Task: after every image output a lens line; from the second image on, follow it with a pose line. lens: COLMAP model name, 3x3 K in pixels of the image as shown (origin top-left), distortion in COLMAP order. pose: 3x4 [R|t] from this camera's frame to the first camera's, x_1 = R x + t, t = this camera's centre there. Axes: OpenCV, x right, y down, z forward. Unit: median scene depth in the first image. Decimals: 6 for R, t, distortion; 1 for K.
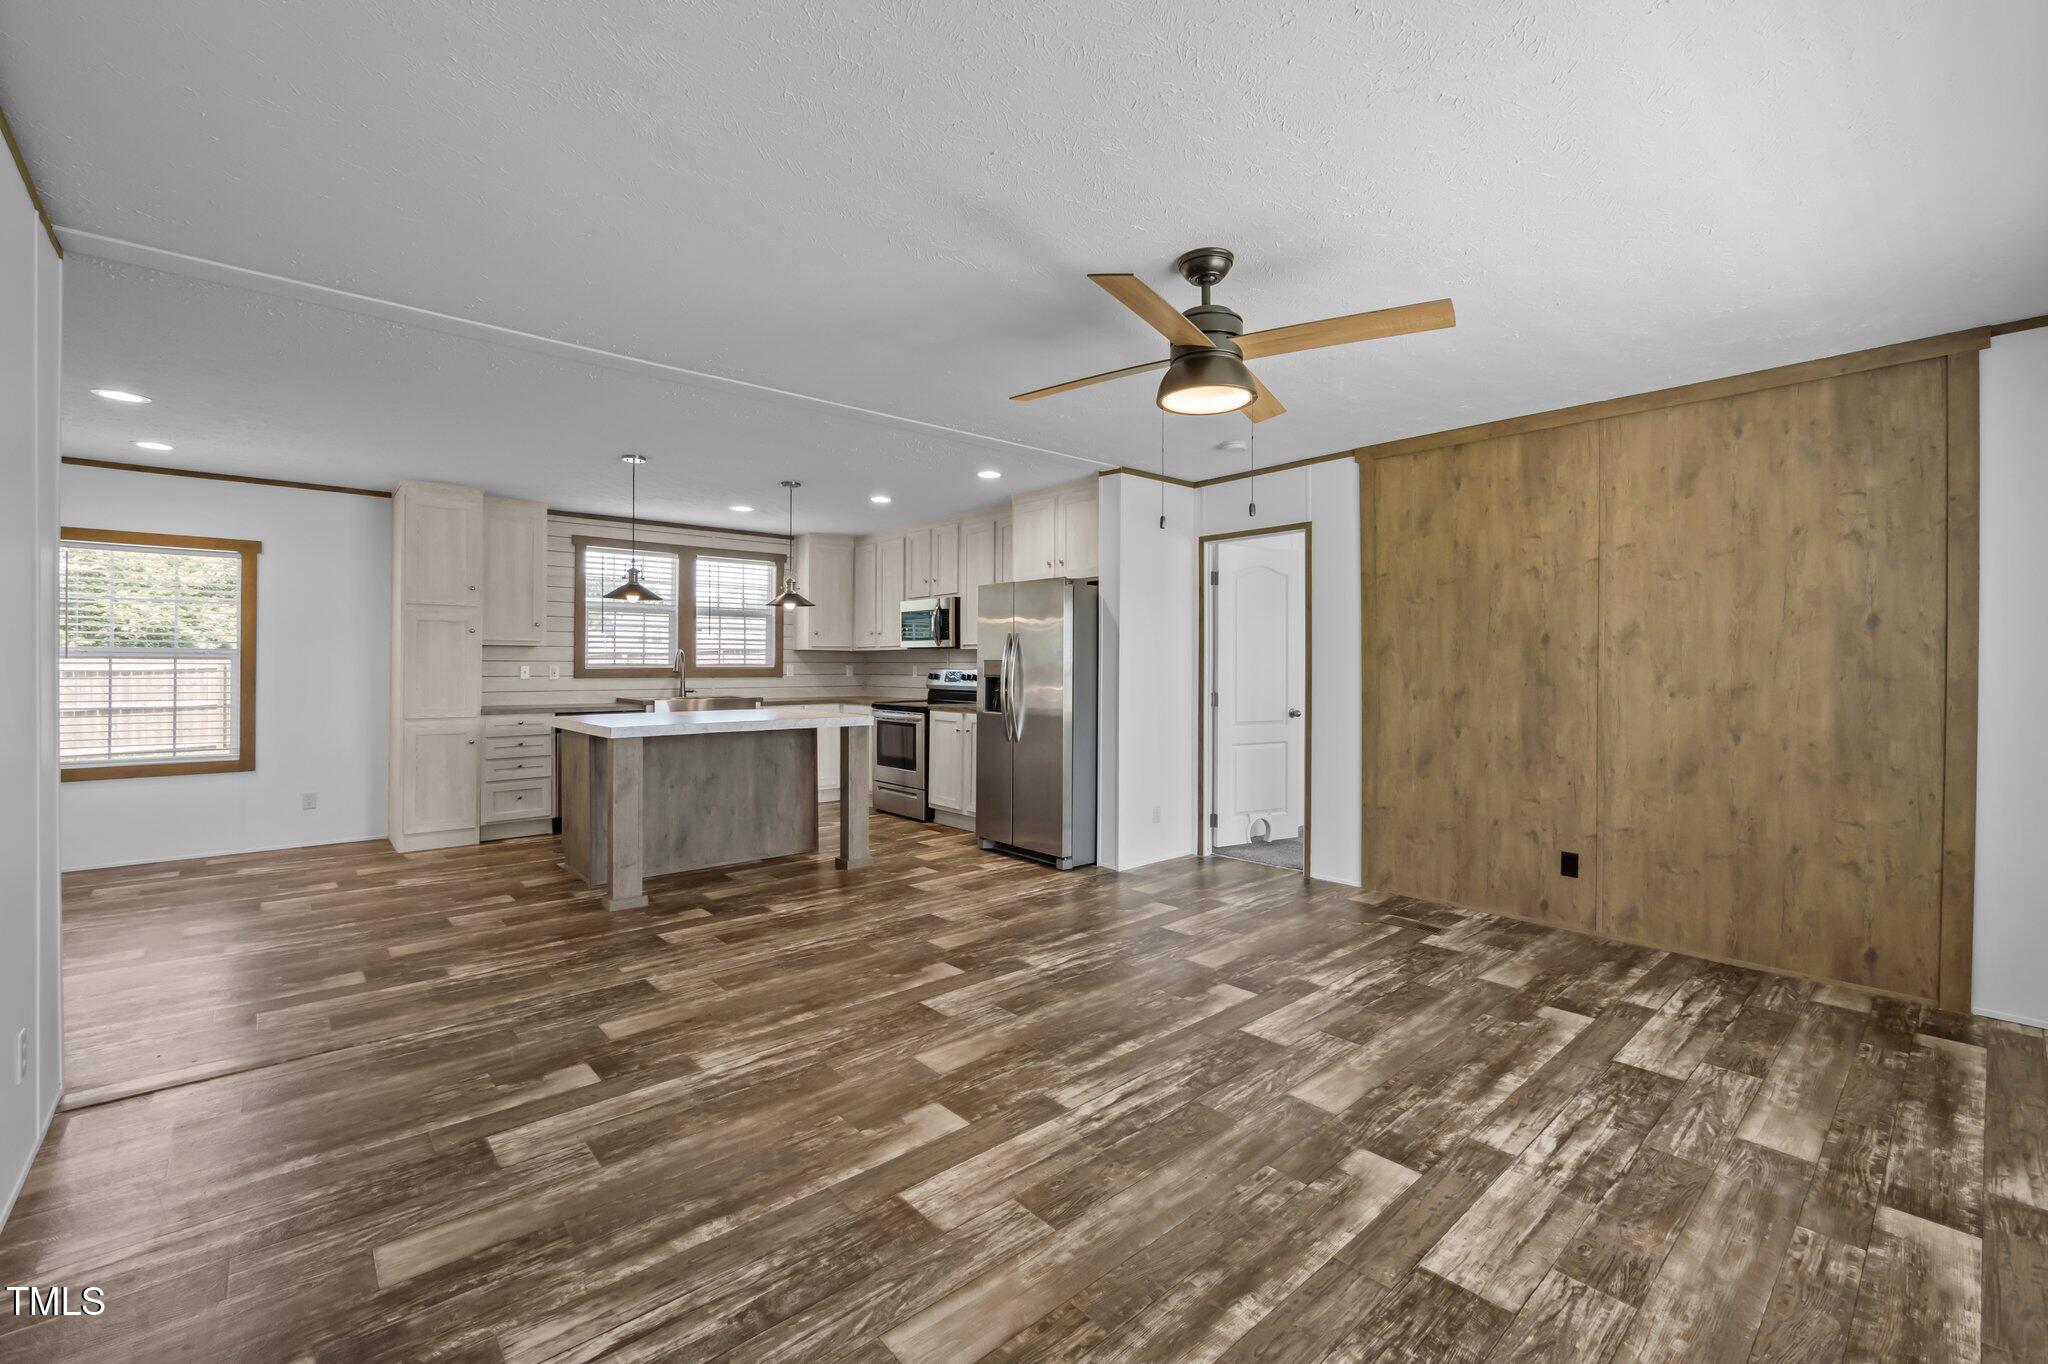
lens RADIAL K [[856.1, 0, 1022.8], [0, 856.1, 670.7], [0, 0, 1]] dist [-0.015742, 0.000169]
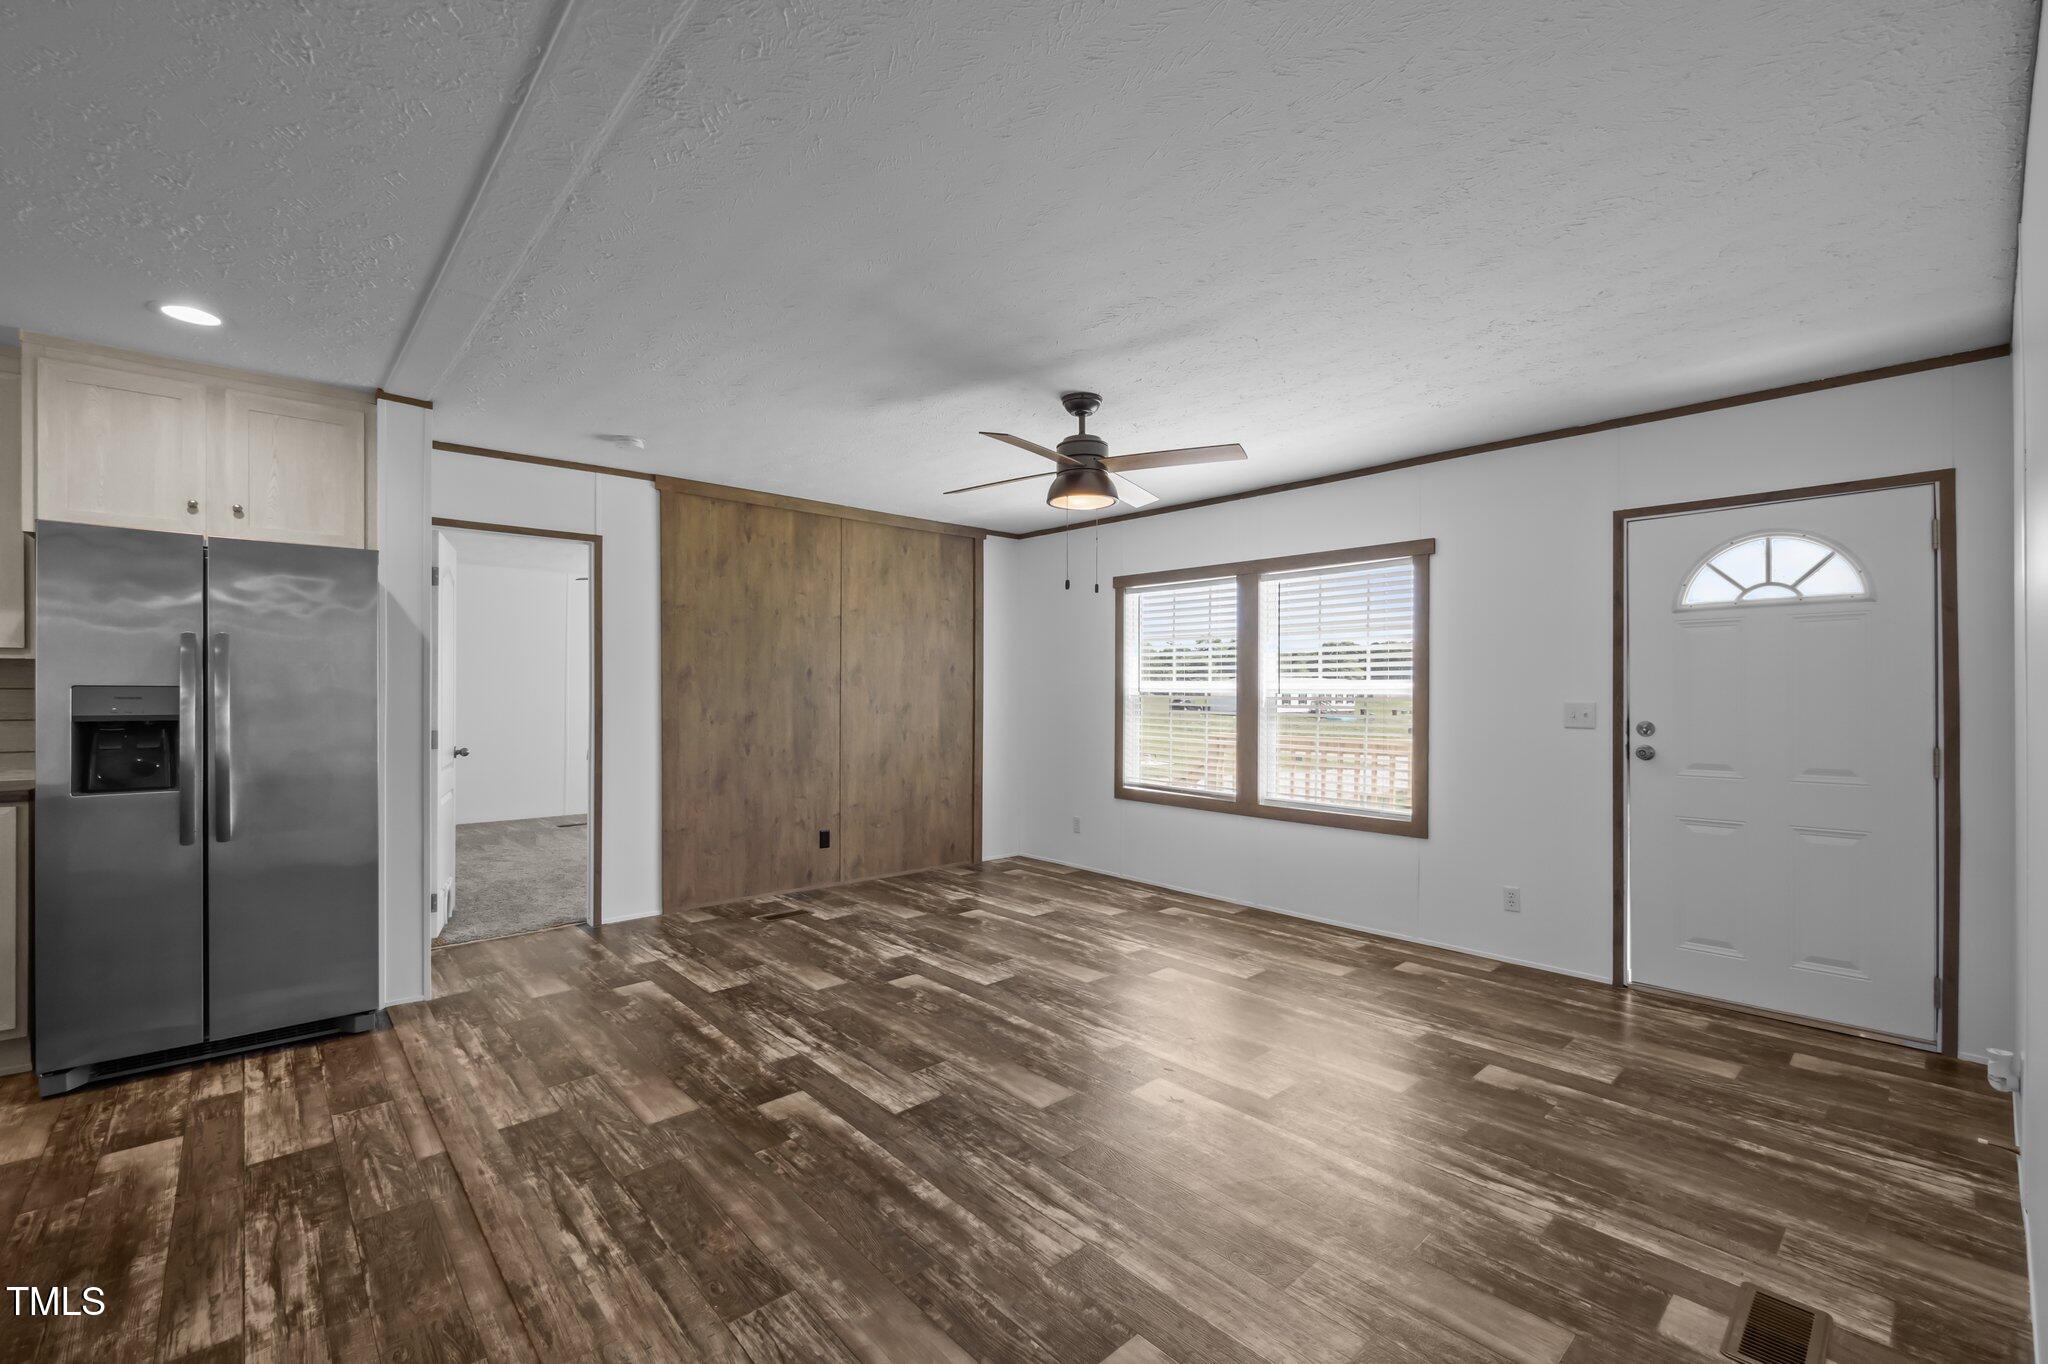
lens RADIAL K [[867.0, 0, 1025.3], [0, 867.0, 690.1], [0, 0, 1]] dist [0.001124, 0.000013]
pose [[-0.018272, -0.002847, 0.999829, -0.786351], [0.003169, 0.999991, 0.002905, -0.013931], [-0.999828, 0.003222, -0.018262, 0.738692]]
